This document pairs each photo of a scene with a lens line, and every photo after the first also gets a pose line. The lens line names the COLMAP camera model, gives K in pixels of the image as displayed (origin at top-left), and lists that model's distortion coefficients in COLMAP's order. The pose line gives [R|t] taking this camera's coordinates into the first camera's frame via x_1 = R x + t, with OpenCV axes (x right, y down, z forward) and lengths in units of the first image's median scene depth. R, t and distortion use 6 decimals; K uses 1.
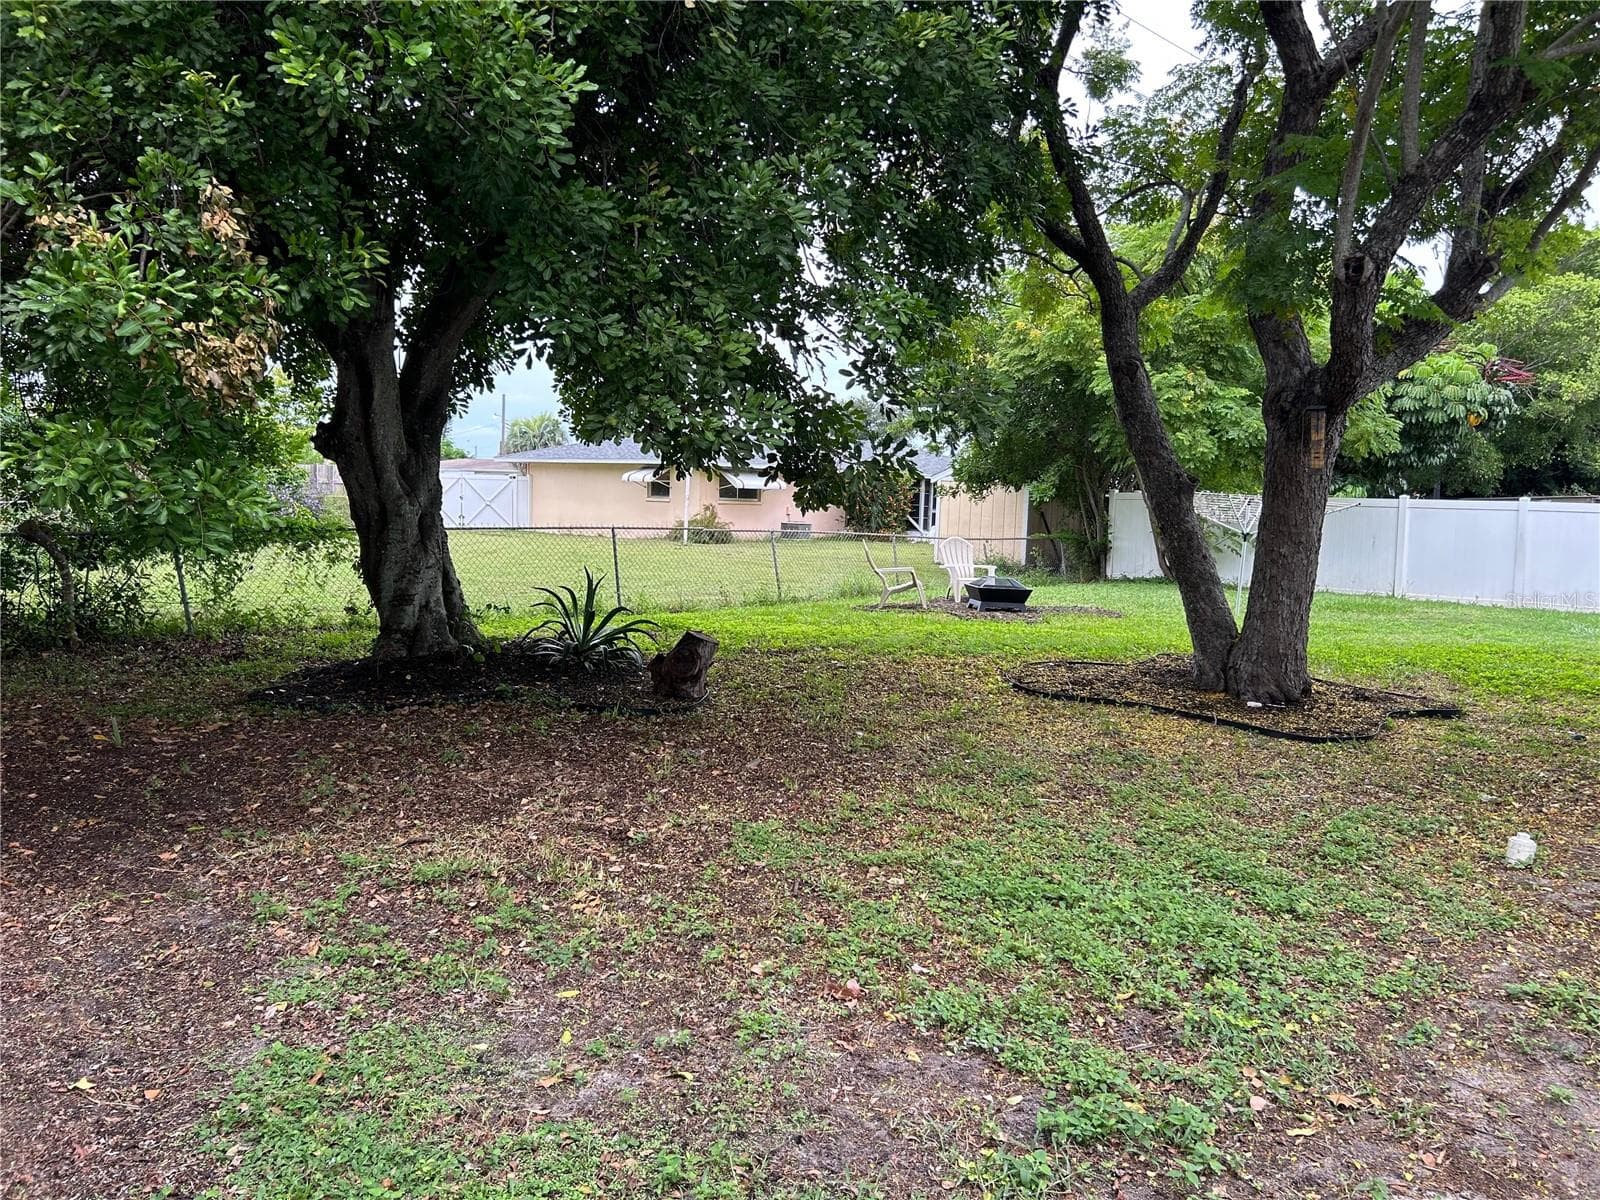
lens RADIAL K [[1210.9, 0, 800.0], [0, 1210.9, 600.0], [0, 0, 1]] dist [0.038230, -0.053406]
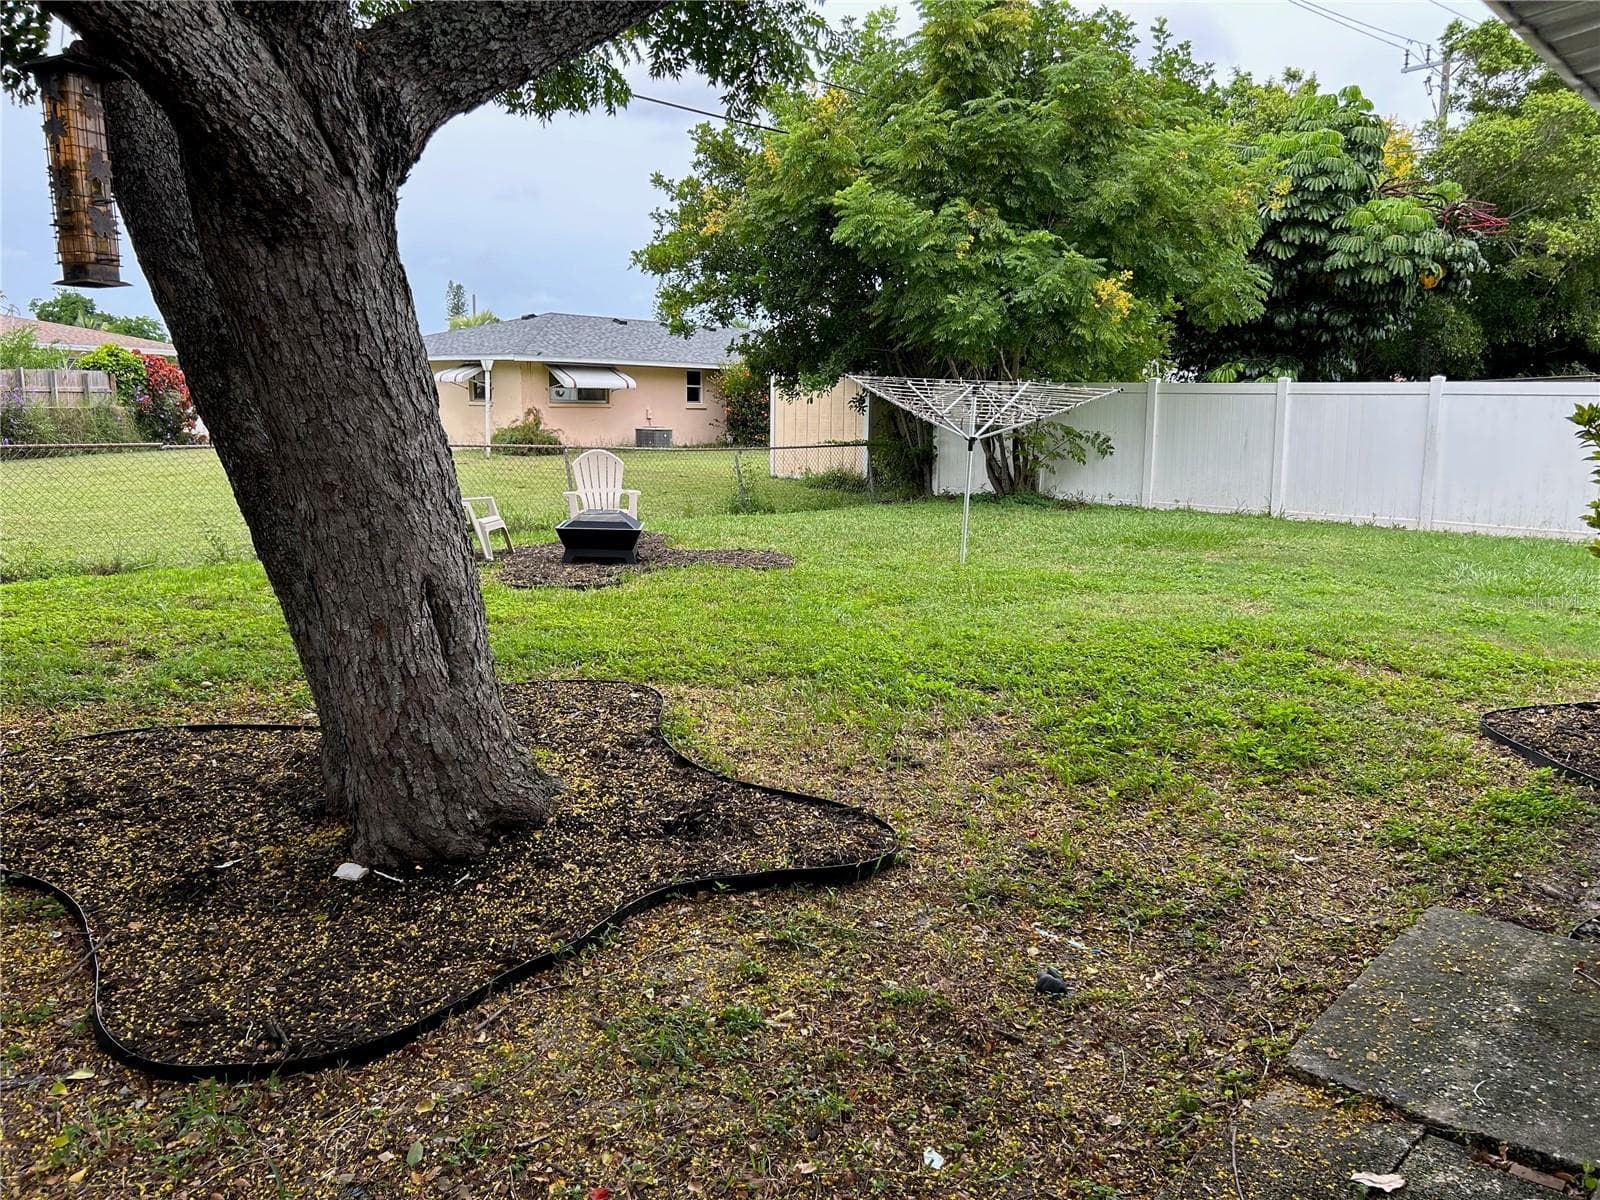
lens RADIAL K [[1210.9, 0, 800.0], [0, 1210.9, 600.0], [0, 0, 1]] dist [0.038230, -0.053406]
pose [[0.999423, -0.016293, -0.029807, 0.168805], [0.018631, 0.996625, 0.079942, -0.012095], [0.028404, -0.080451, 0.996354, 0.187476]]
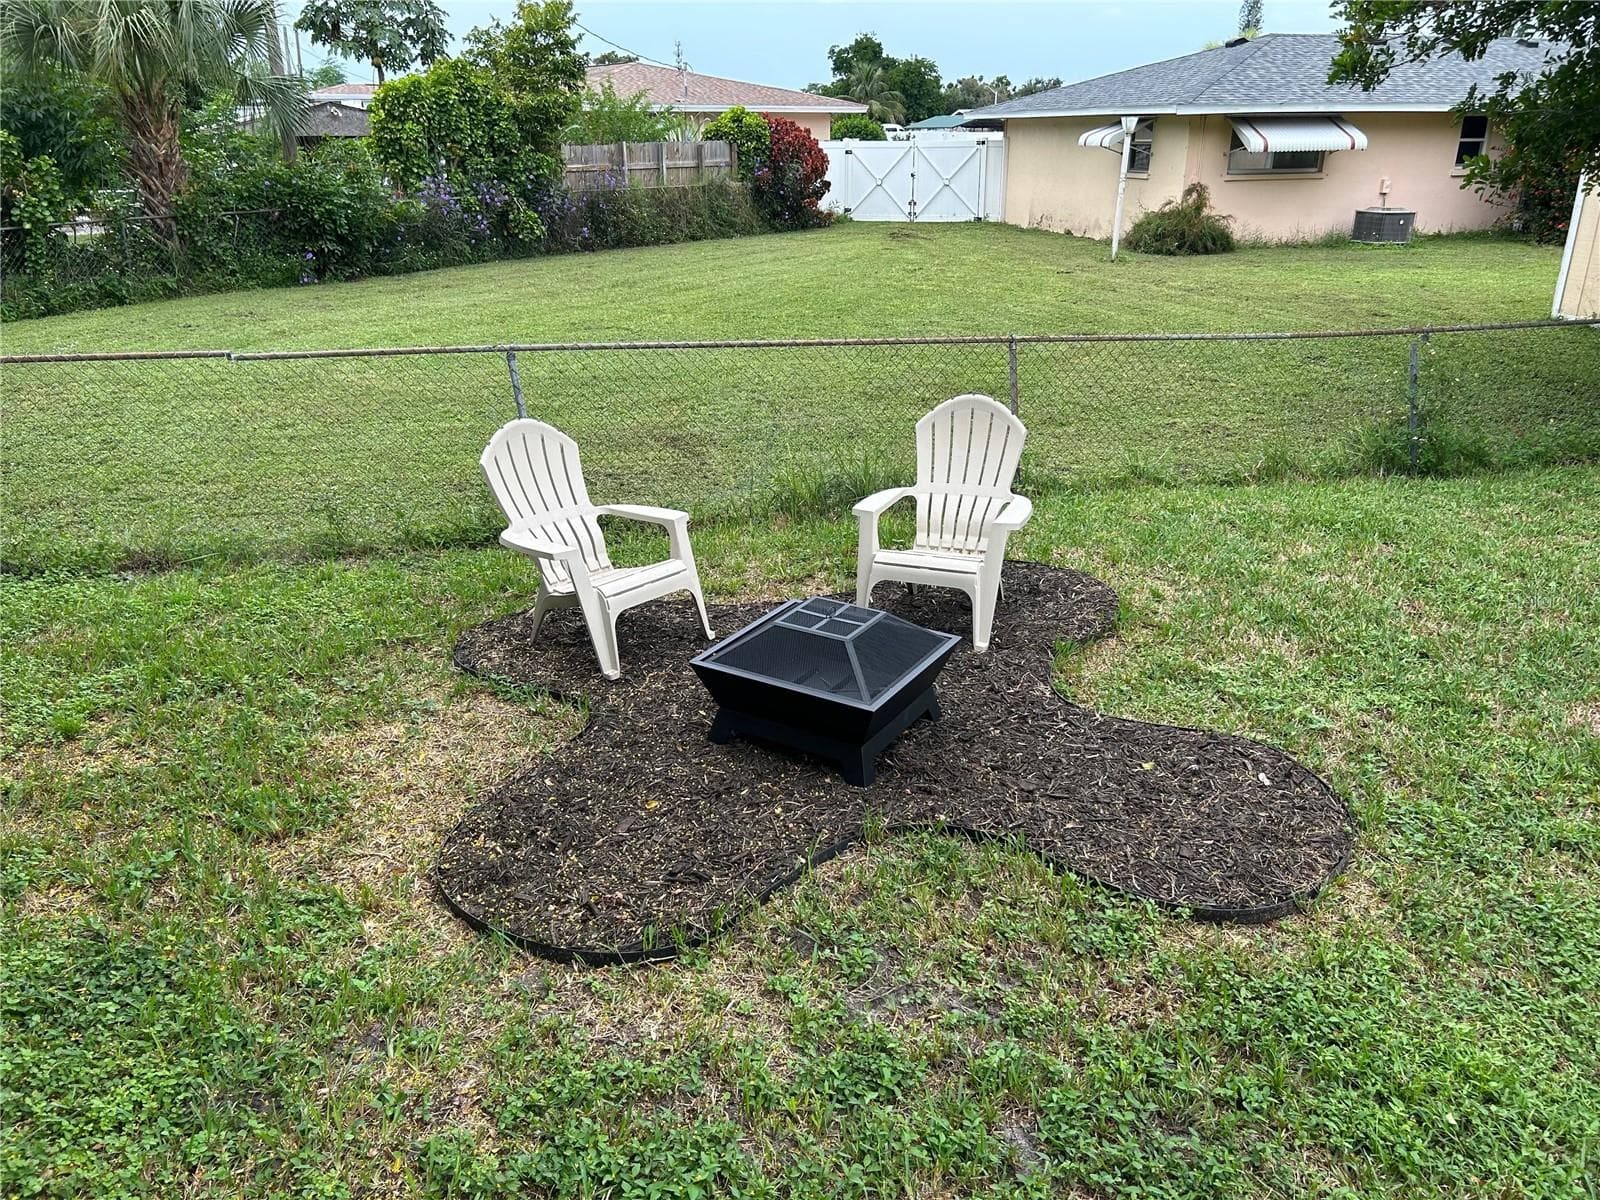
lens RADIAL K [[1219.8, 0, 807.0], [0, 1219.8, 612.7], [0, 0, 1]] dist [0.007812, 0.000850]
pose [[0.812856, 0.175663, -0.555344, 0.177207], [-0.012931, 0.958646, 0.284306, -0.056113], [0.582321, -0.223919, 0.781513, 0.458812]]
